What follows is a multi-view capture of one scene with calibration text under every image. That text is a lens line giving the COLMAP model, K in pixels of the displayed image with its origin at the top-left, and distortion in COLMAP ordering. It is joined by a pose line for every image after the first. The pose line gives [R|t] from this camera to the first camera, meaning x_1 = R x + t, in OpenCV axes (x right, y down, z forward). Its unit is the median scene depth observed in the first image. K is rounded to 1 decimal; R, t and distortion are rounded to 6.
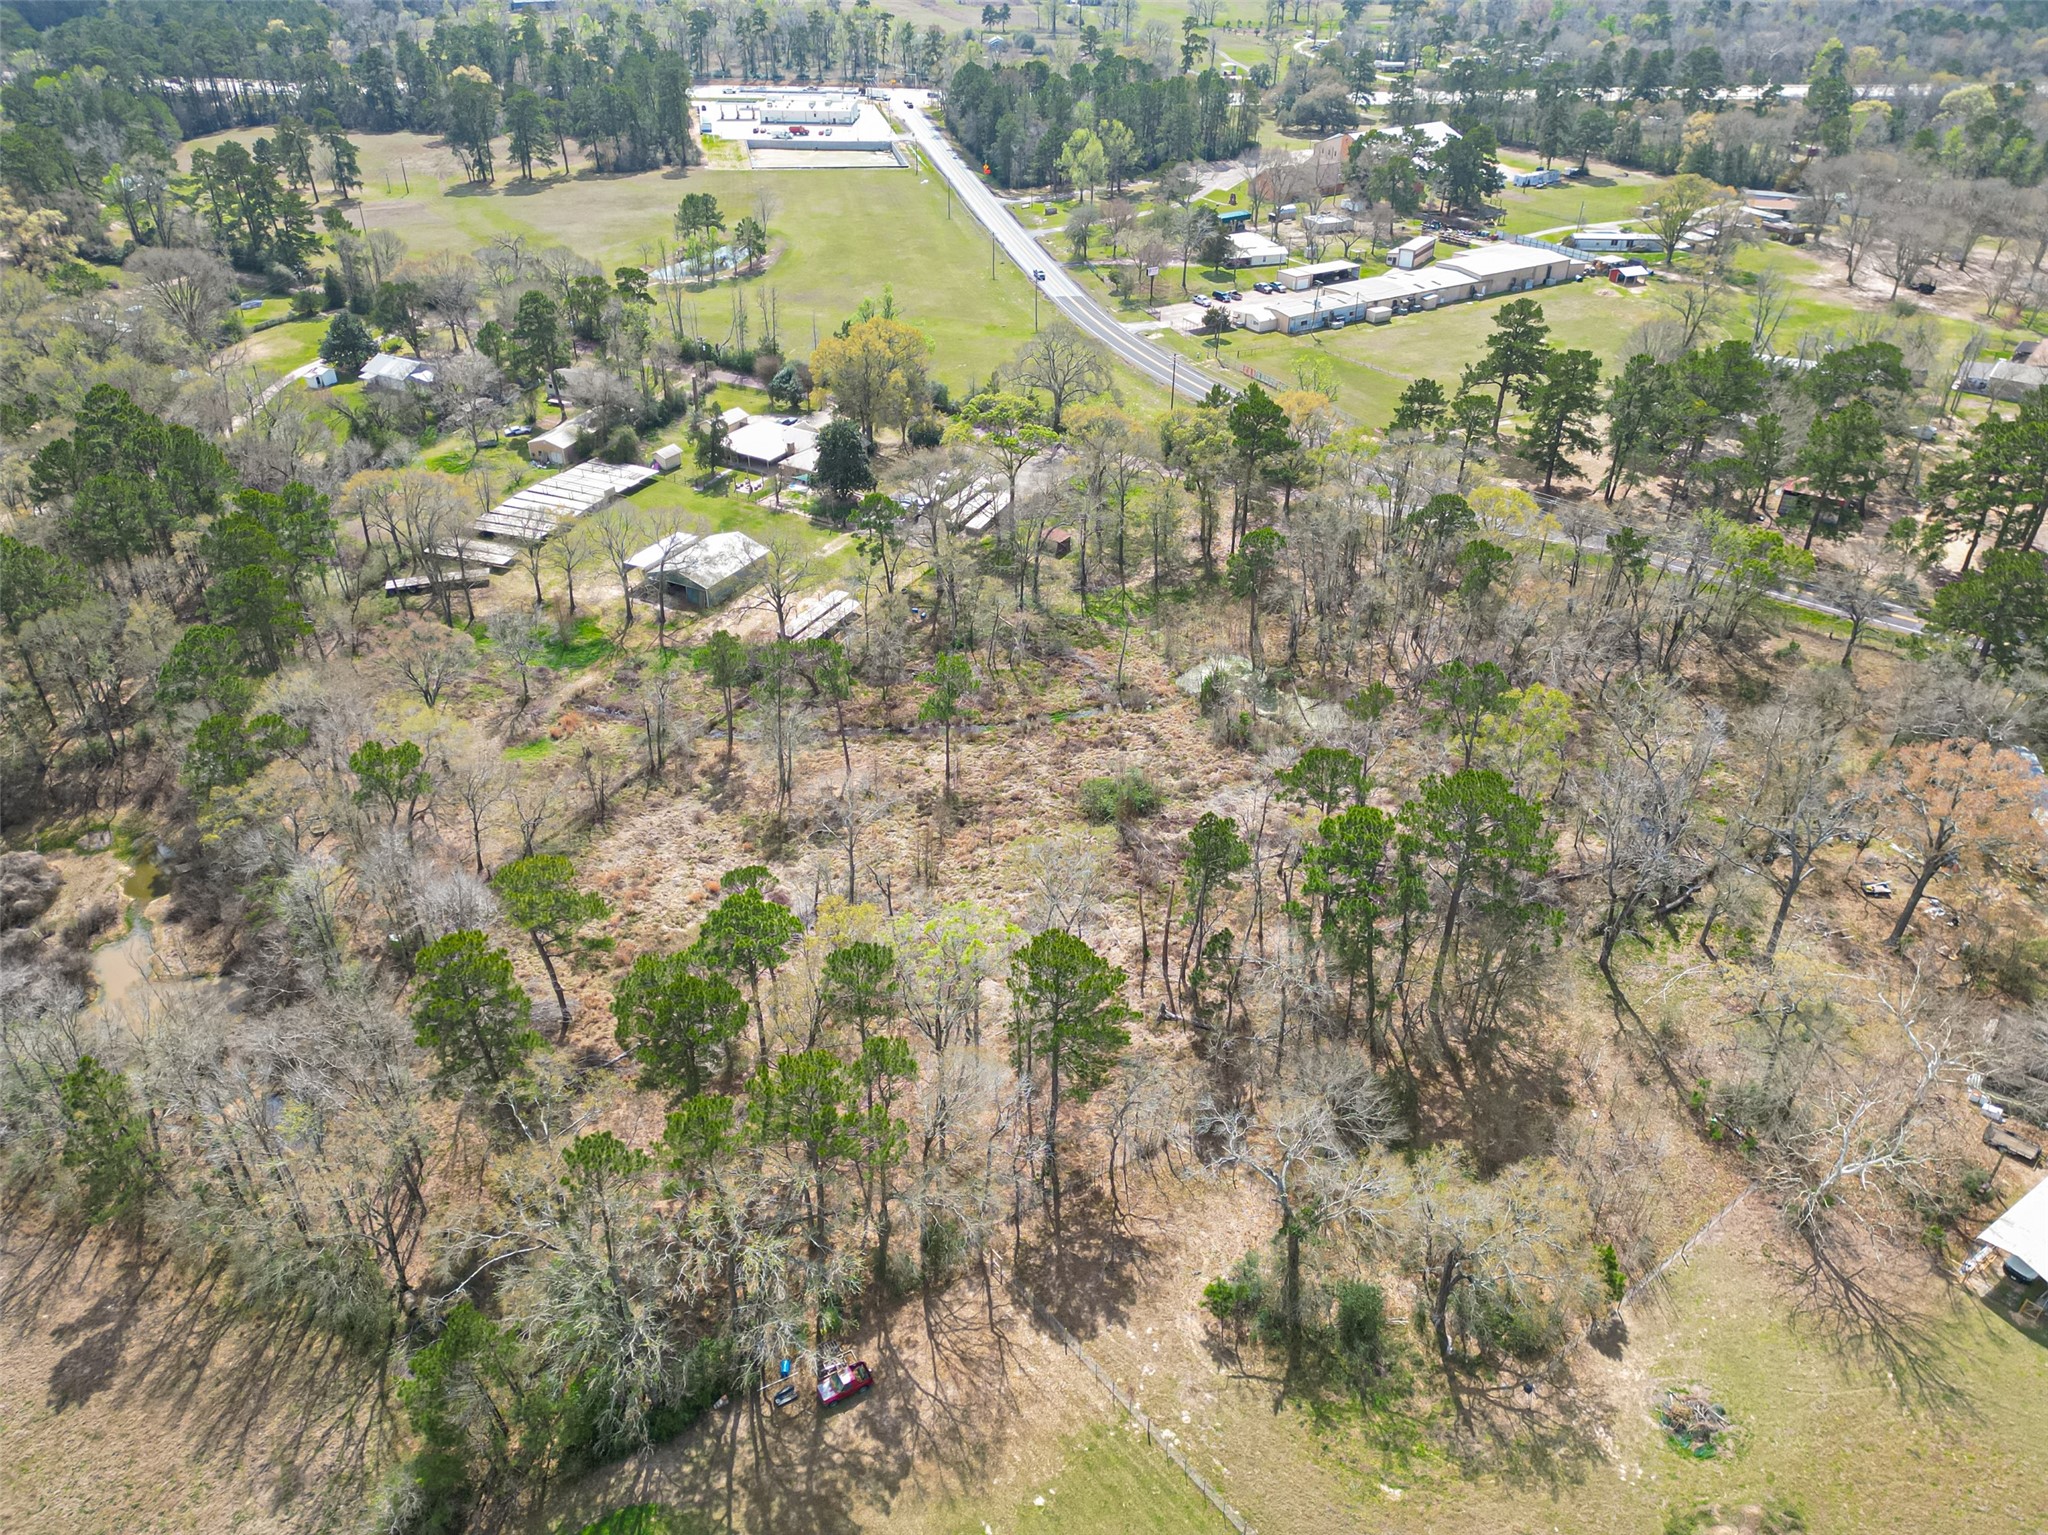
lens RADIAL K [[1421.9, 0, 1021.1], [0, 1421.9, 773.3], [0, 0, 1]] dist [0.081394, -0.077502]
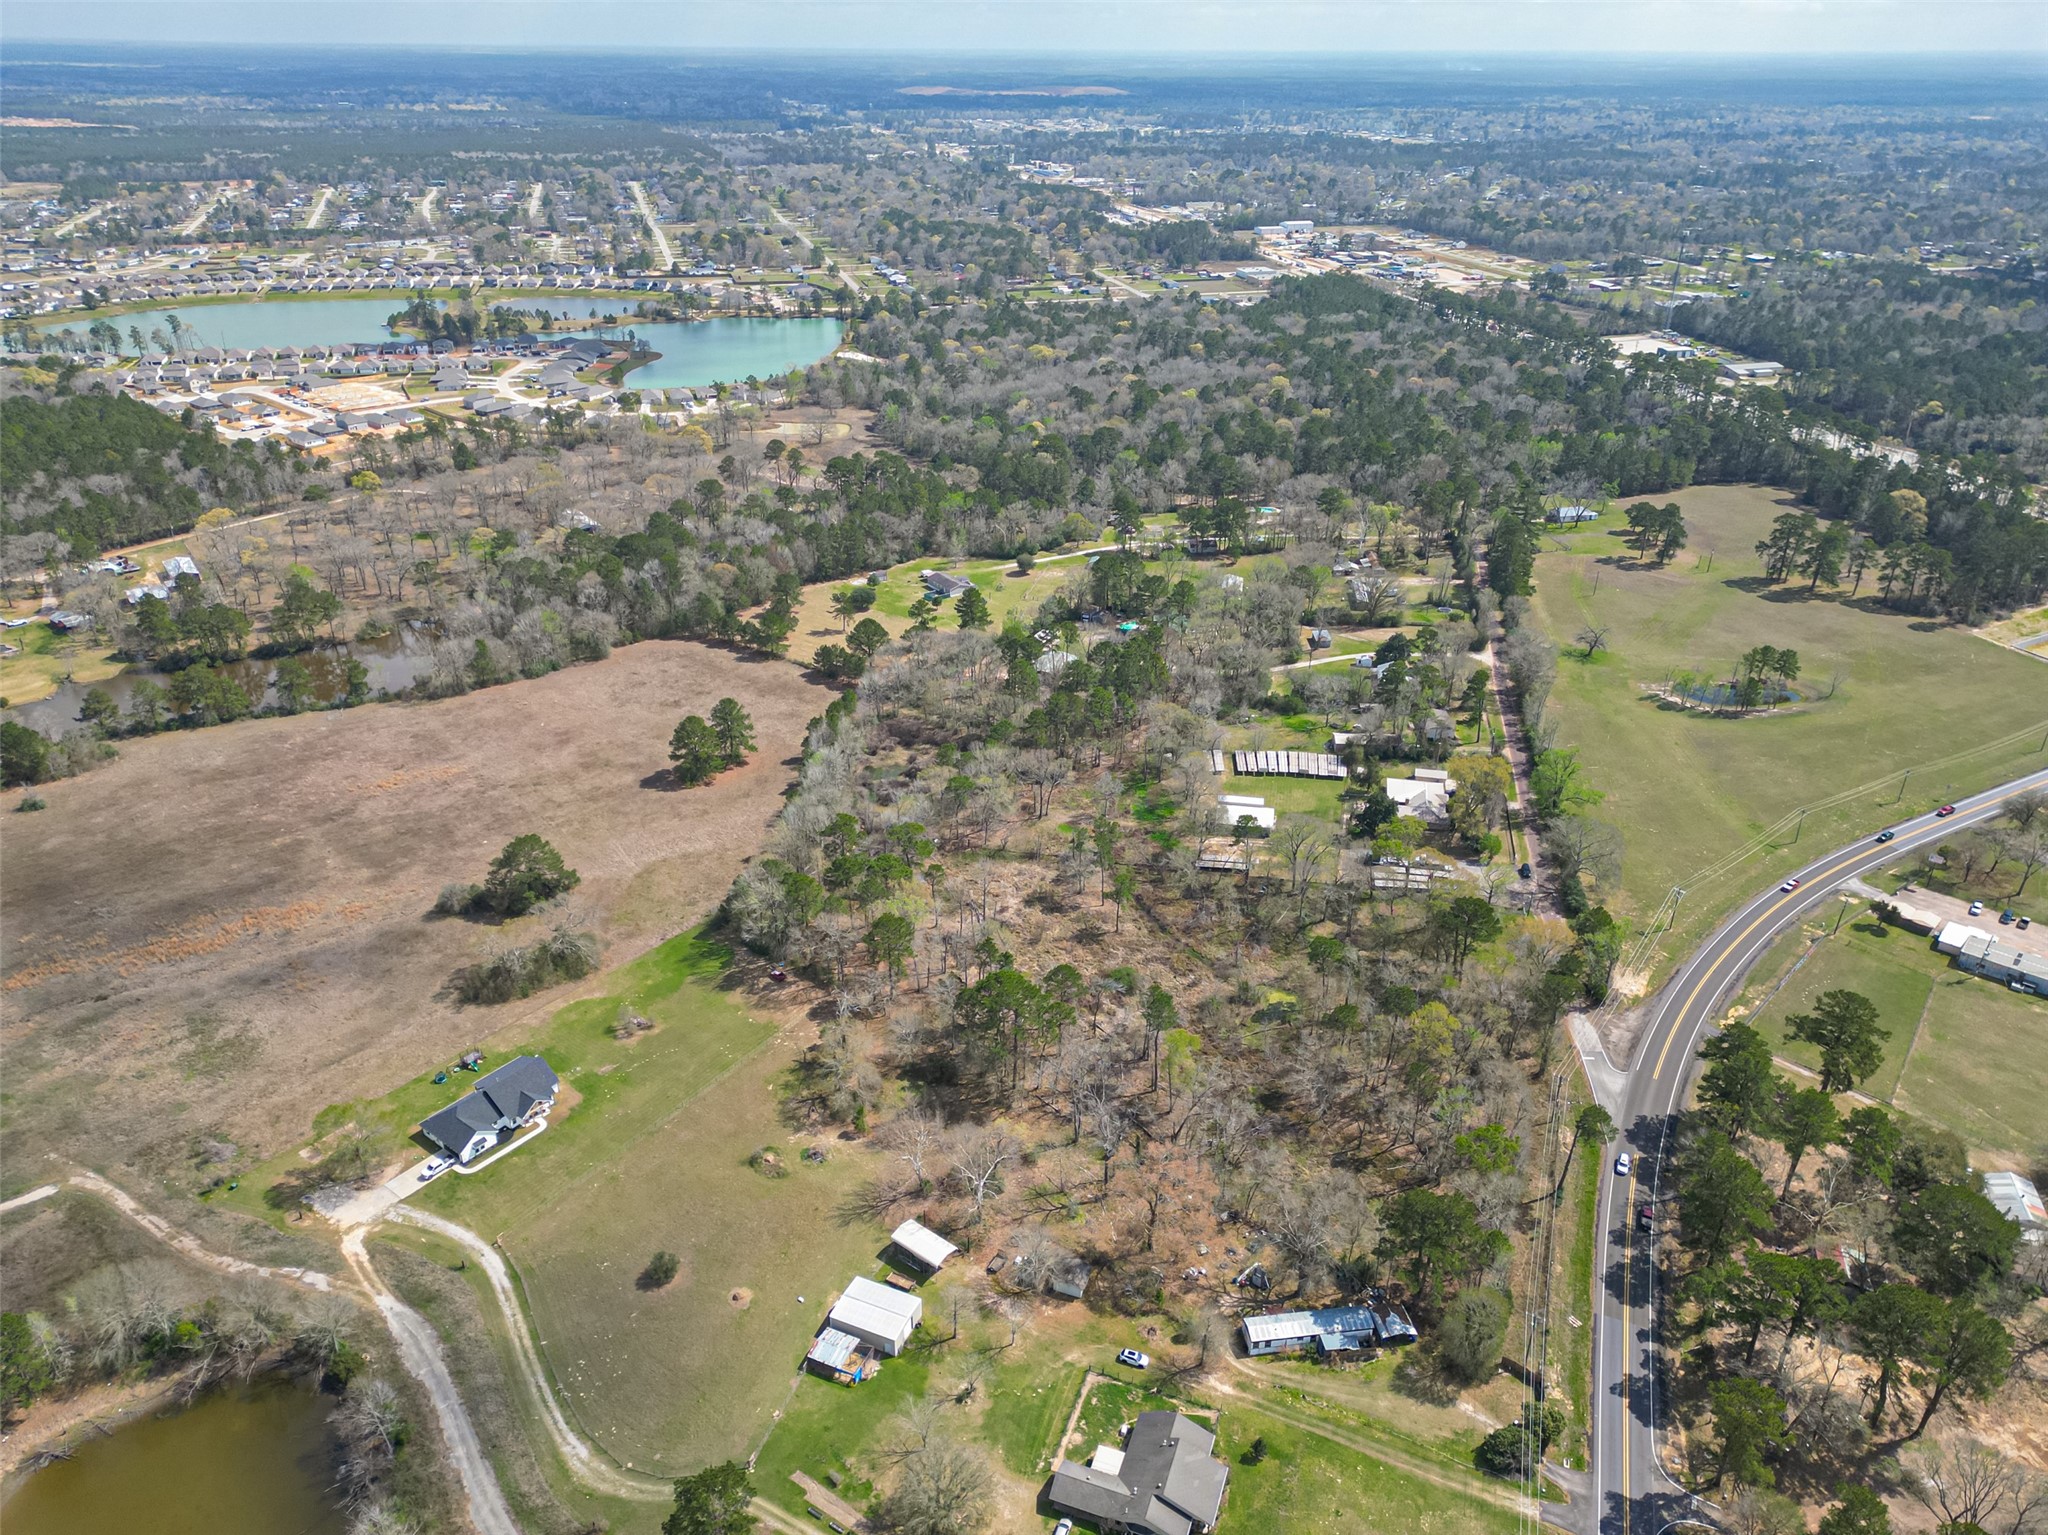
lens RADIAL K [[1421.9, 0, 1021.1], [0, 1421.9, 773.3], [0, 0, 1]] dist [0.081394, -0.077502]
pose [[0.299347, 0.431688, -0.850903, 1.200912], [-0.525831, 0.818788, 0.230408, -0.452586], [0.796174, 0.378460, 0.472097, -0.110811]]
